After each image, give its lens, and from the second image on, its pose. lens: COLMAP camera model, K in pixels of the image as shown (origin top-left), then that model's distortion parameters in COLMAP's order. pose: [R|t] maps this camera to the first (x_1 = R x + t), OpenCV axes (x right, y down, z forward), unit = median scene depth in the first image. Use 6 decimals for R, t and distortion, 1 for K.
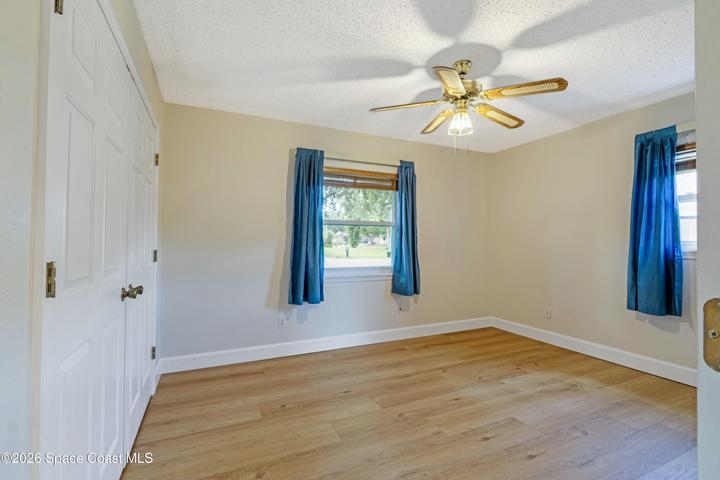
lens RADIAL K [[343.5, 0, 359.0], [0, 343.5, 241.3], [0, 0, 1]] dist [-0.009736, 0.003026]
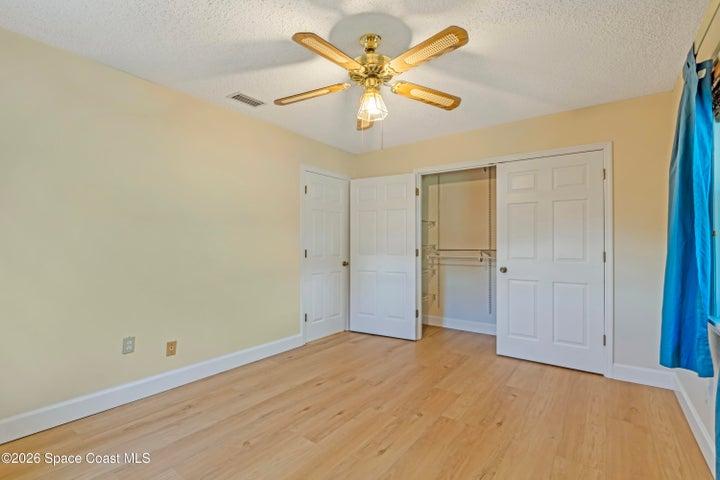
lens RADIAL K [[343.5, 0, 362.0], [0, 343.5, 242.1], [0, 0, 1]] dist [-0.009736, 0.003026]
pose [[-0.883641, -0.008040, -0.468096, 0.813212], [-0.002829, 0.999926, -0.011835, 0.008251], [0.468156, -0.009134, -0.883598, 1.968173]]
